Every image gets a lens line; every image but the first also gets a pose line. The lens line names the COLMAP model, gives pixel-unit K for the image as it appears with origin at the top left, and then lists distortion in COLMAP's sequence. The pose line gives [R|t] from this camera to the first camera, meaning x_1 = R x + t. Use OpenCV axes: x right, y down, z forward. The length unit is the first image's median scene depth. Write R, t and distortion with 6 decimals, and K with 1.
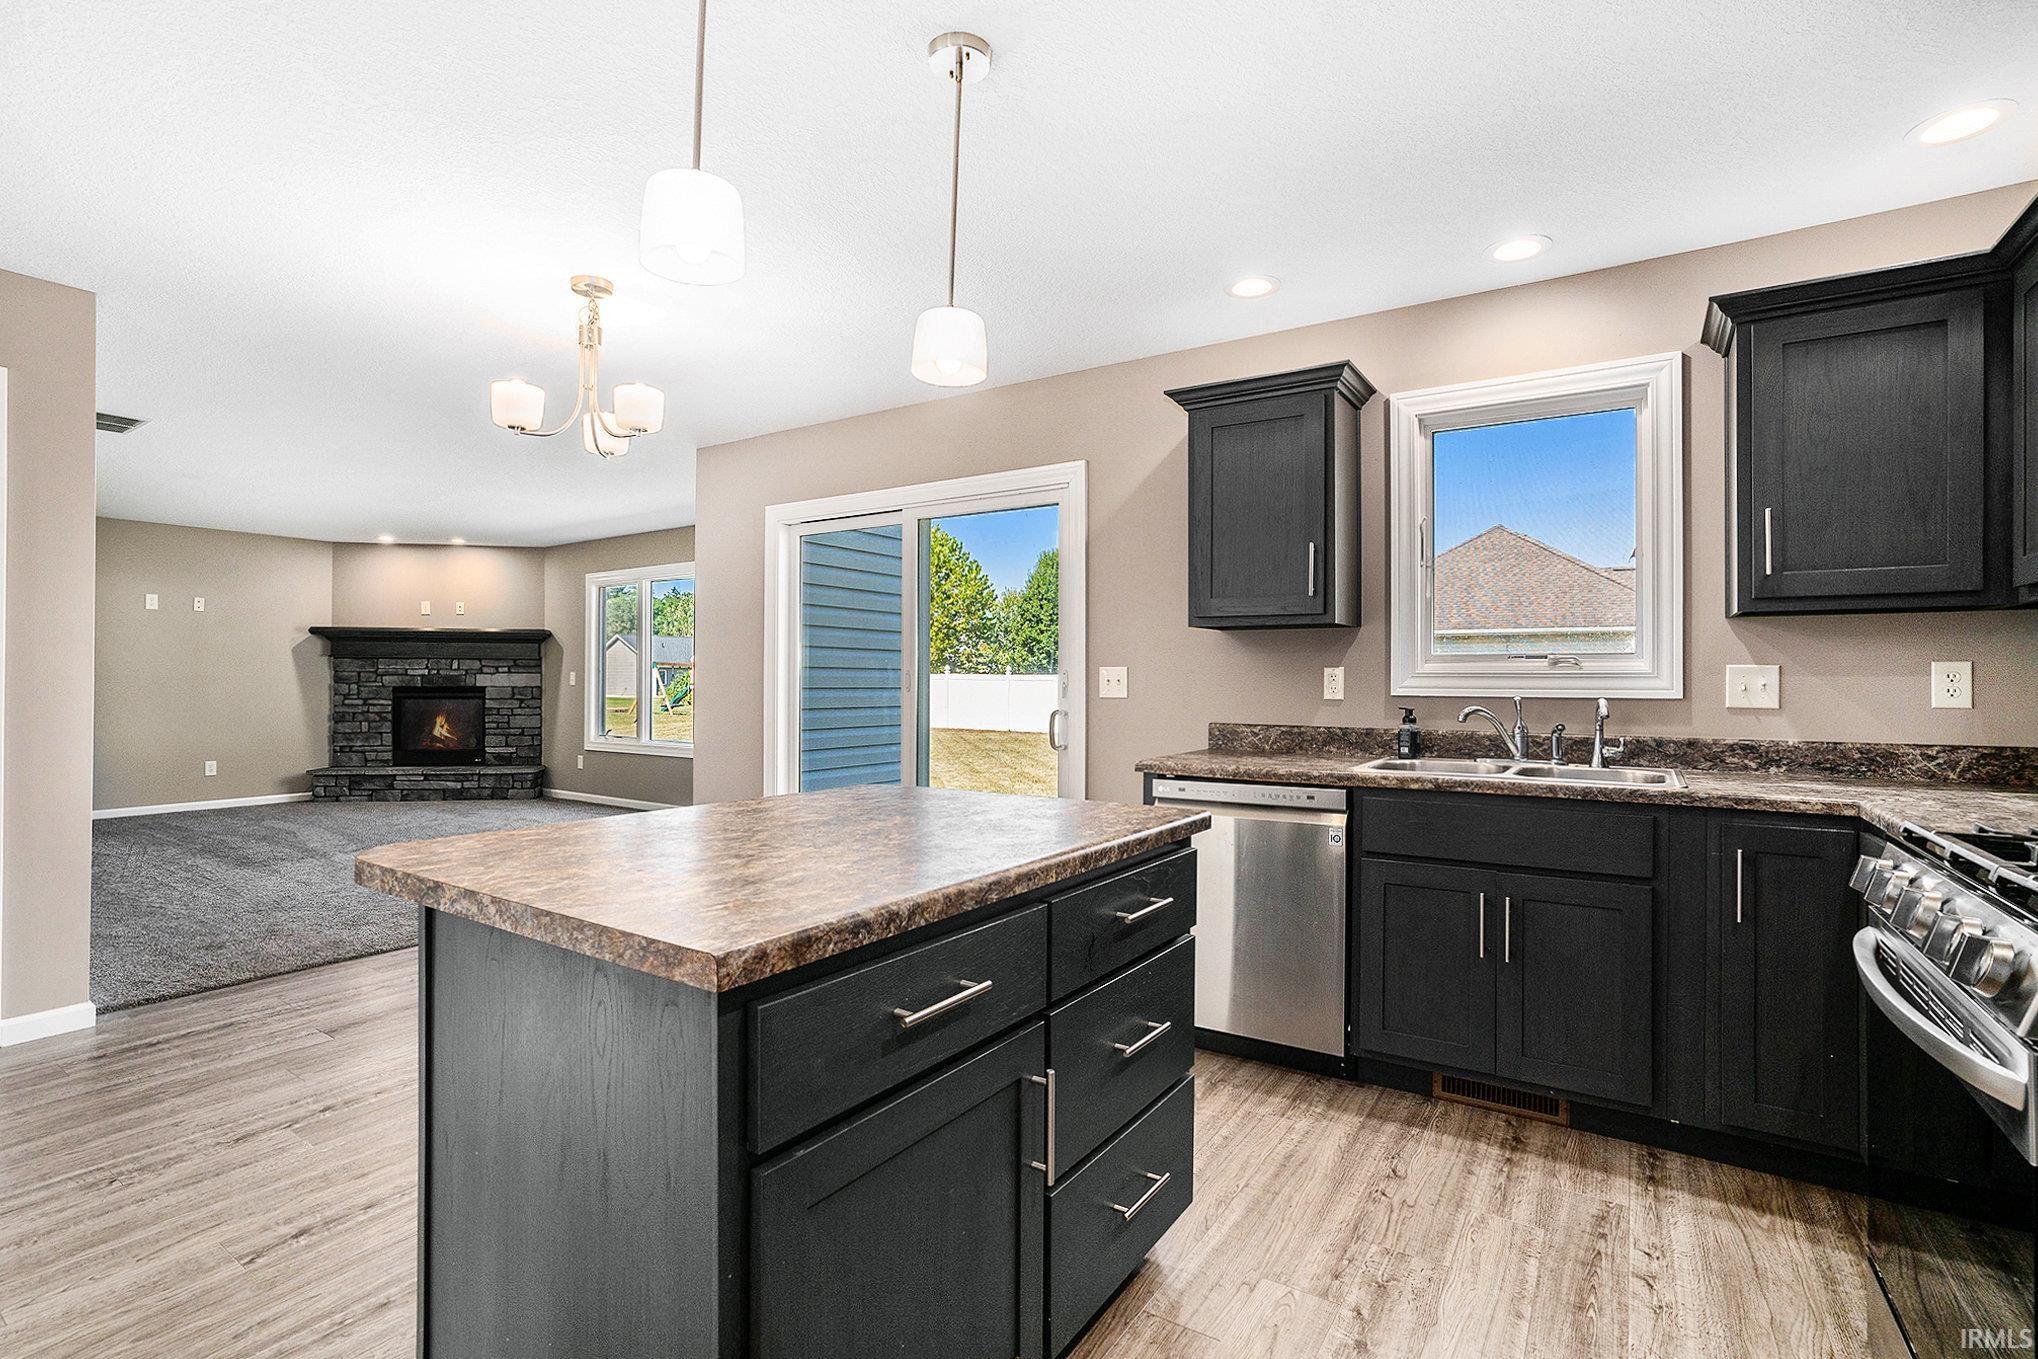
lens RADIAL K [[946.1, 0, 1003.6], [0, 946.1, 671.0], [0, 0, 1]] dist [-0.042489, 0.015297]
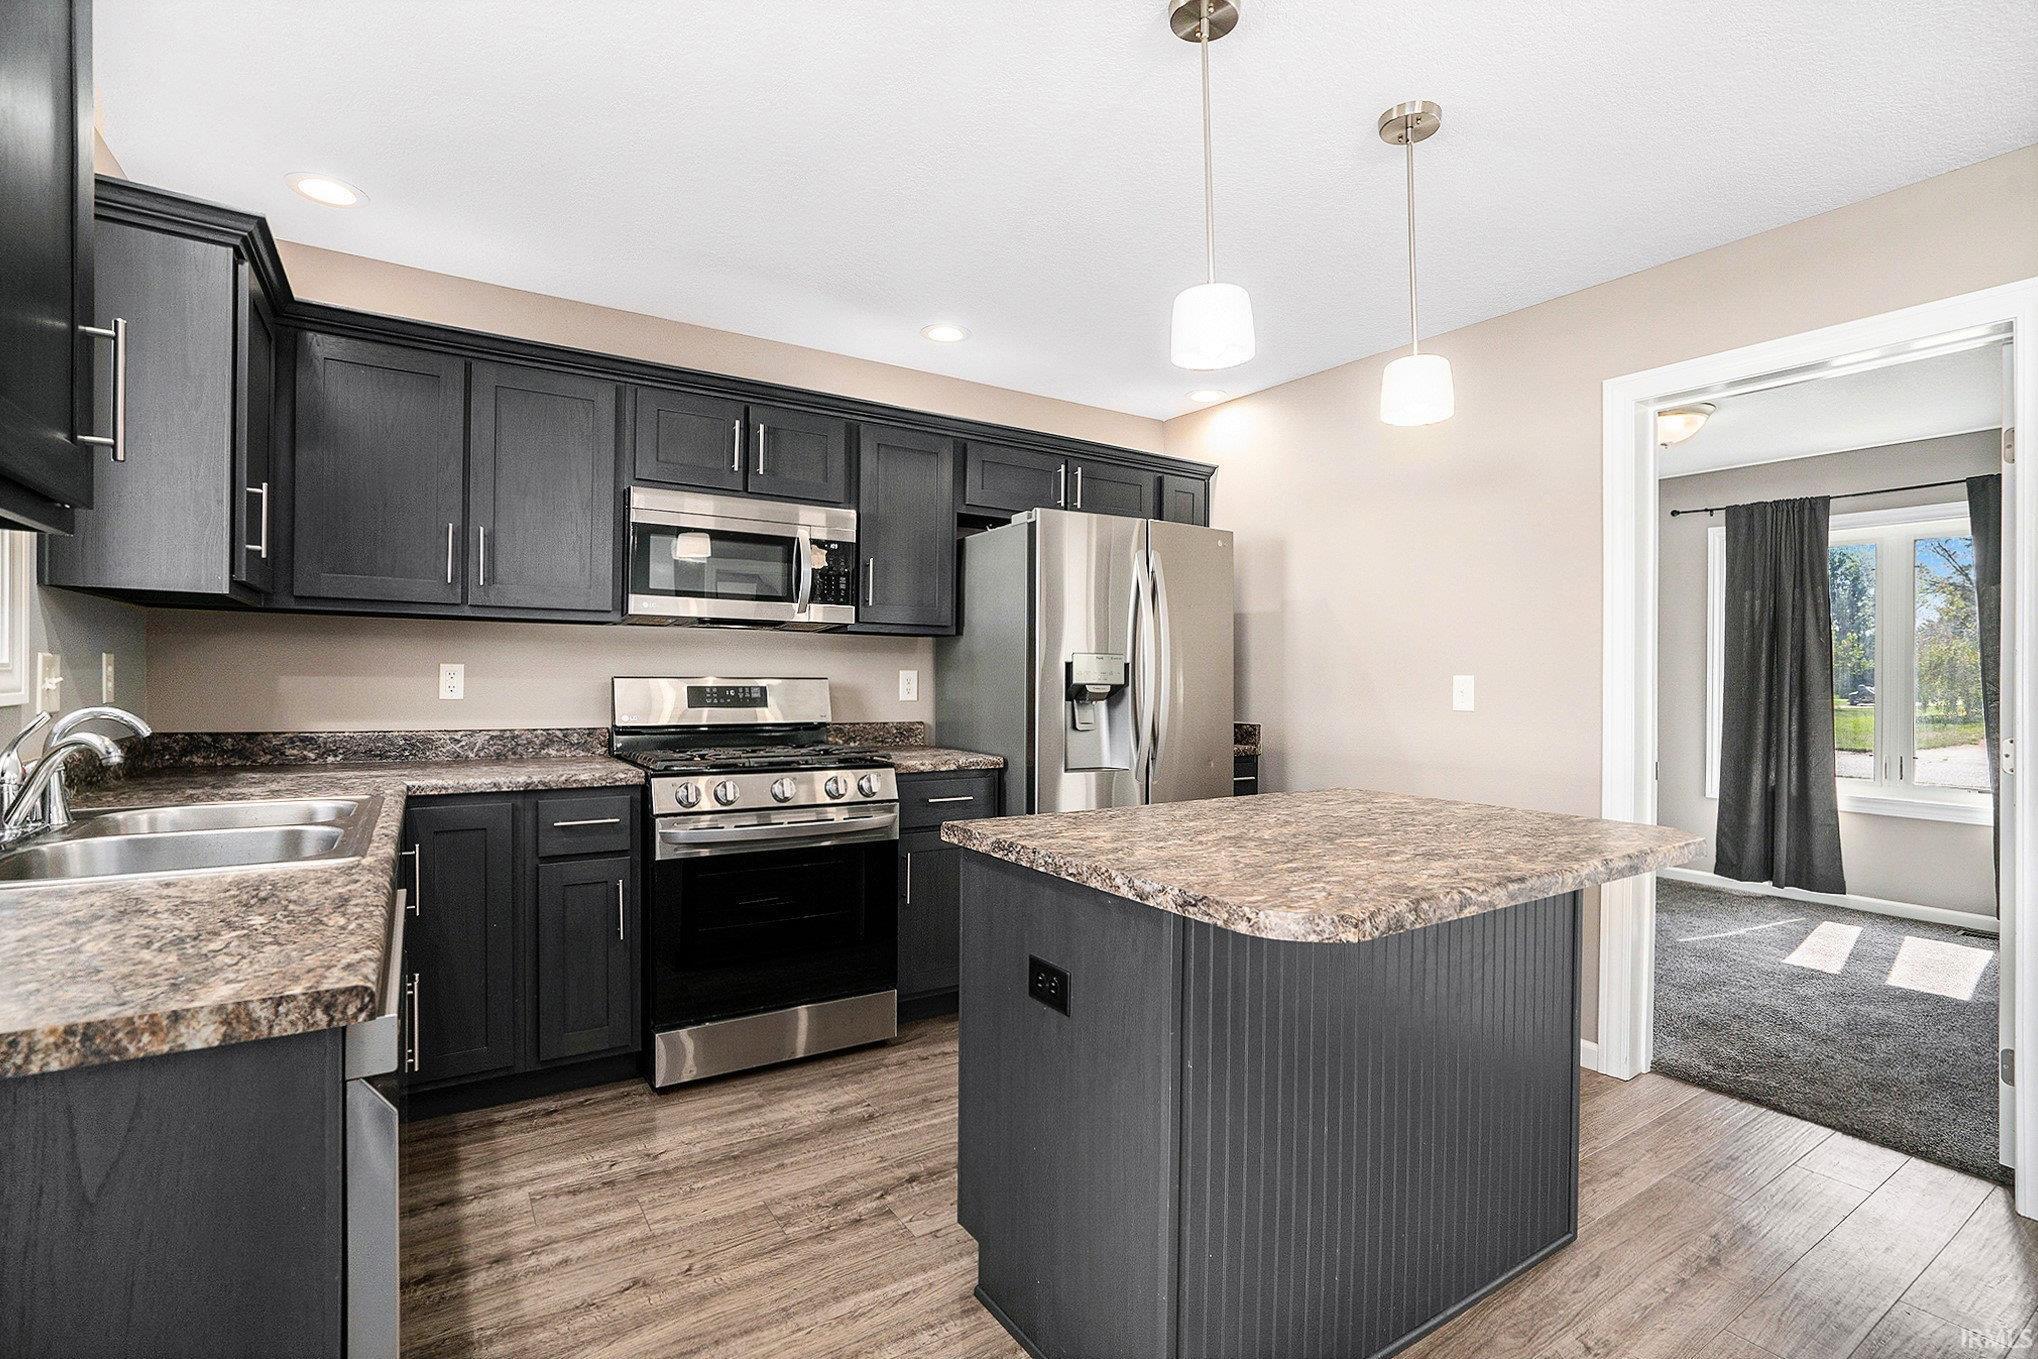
lens RADIAL K [[946.1, 0, 1018.8], [0, 946.1, 664.1], [0, 0, 1]] dist [-0.042489, 0.015297]
pose [[-0.918025, -0.010182, 0.396391, -0.052321], [-0.018774, 0.999665, -0.017803, -0.000338], [-0.396077, -0.023785, -0.917909, 0.400069]]
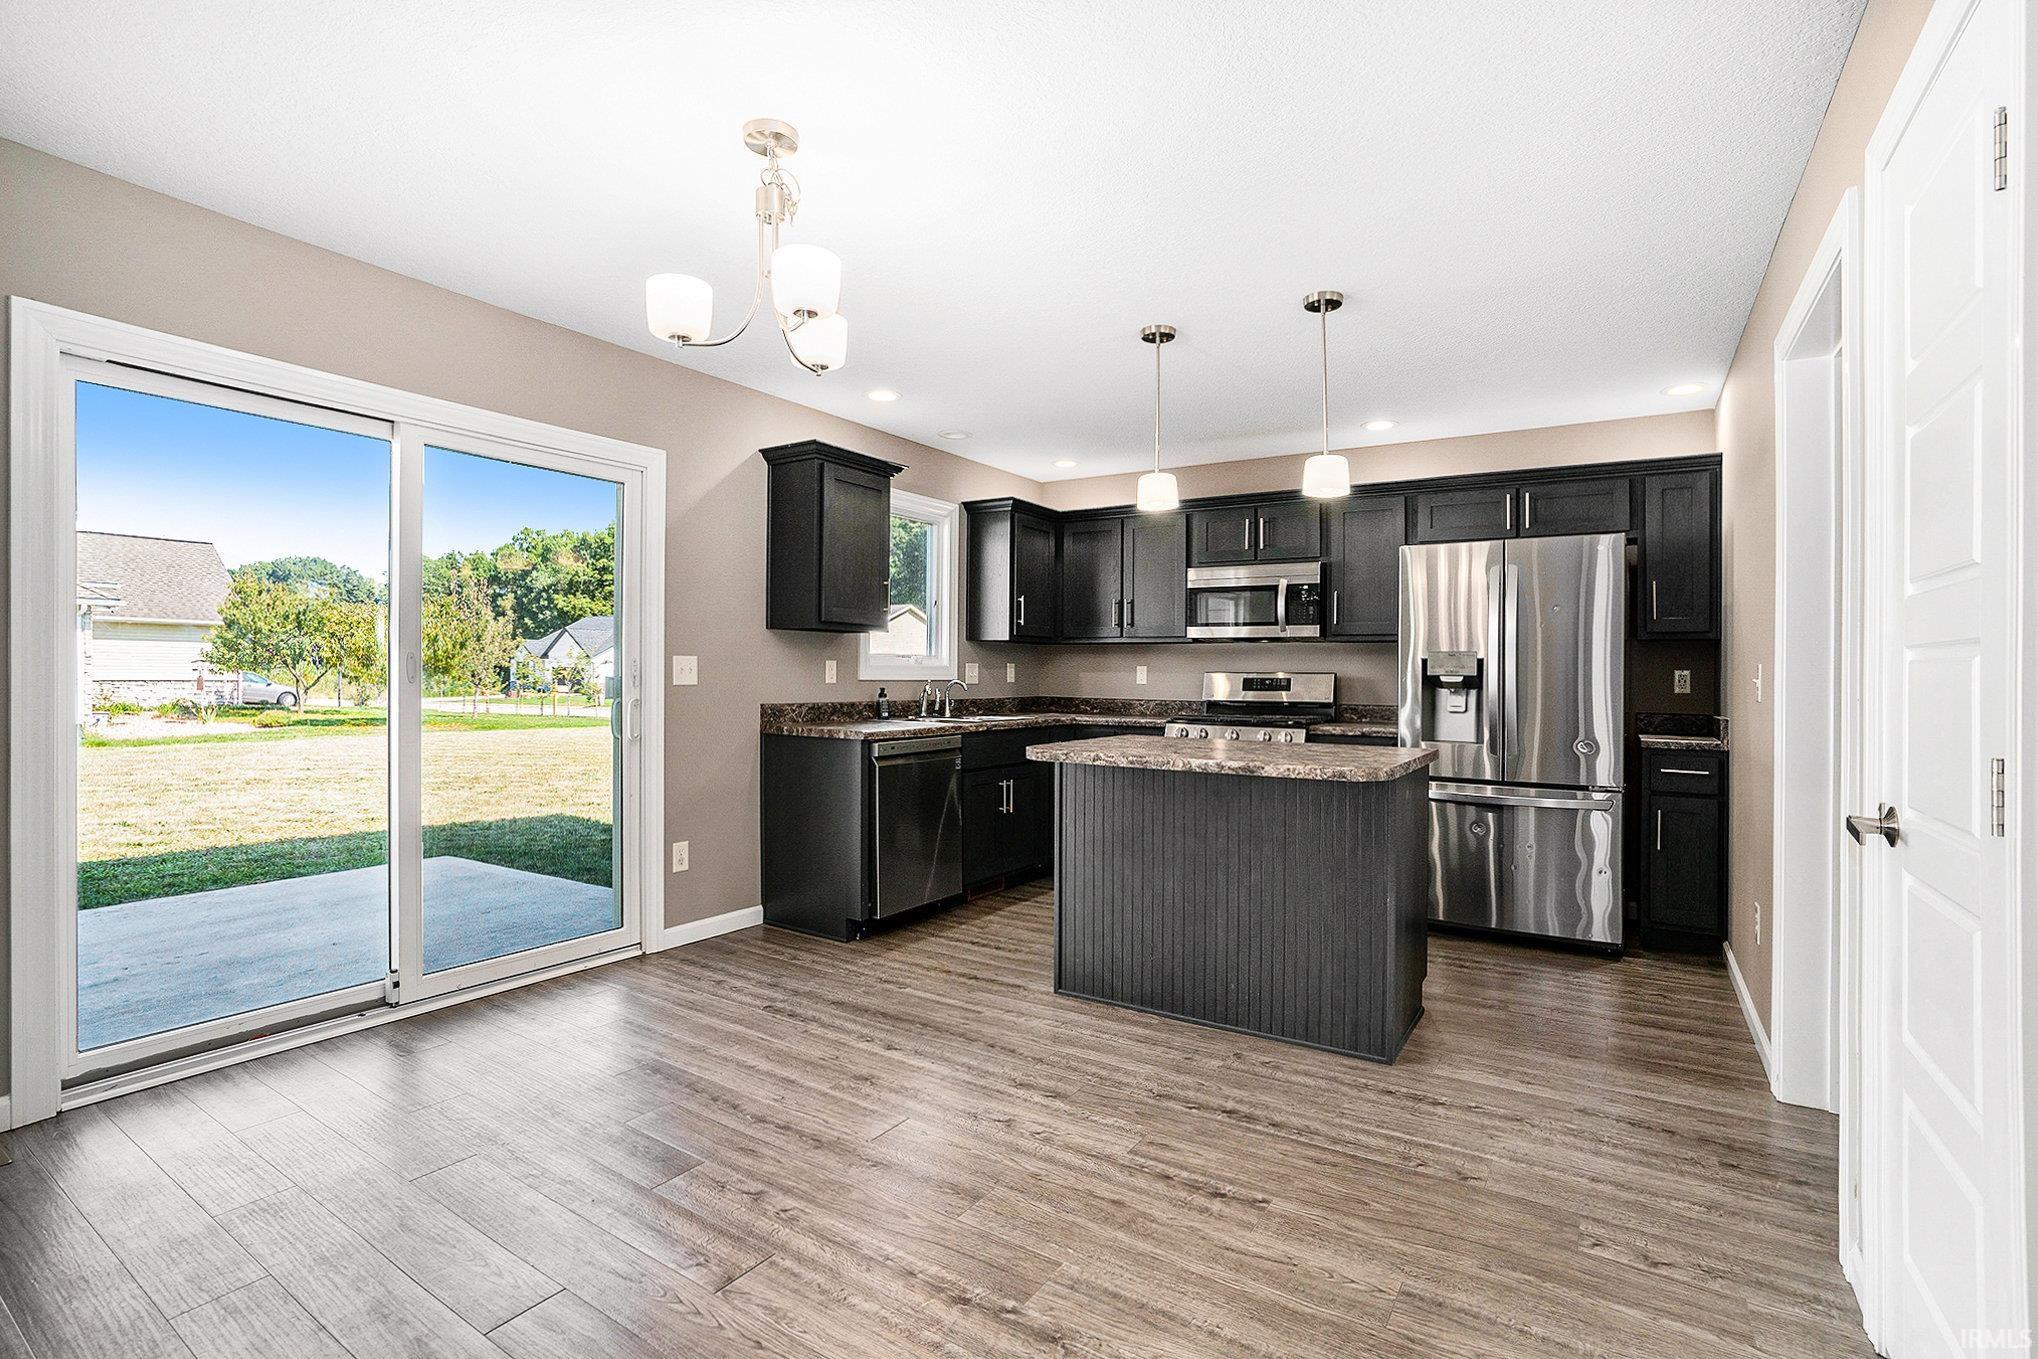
lens RADIAL K [[946.1, 0, 1032.4], [0, 946.1, 662.2], [0, 0, 1]] dist [-0.042489, 0.015297]
pose [[-0.027759, 0.006078, 0.999596, -0.397984], [-0.019721, 0.999784, -0.006627, 0.000722], [-0.999420, -0.019897, -0.027633, 0.271276]]
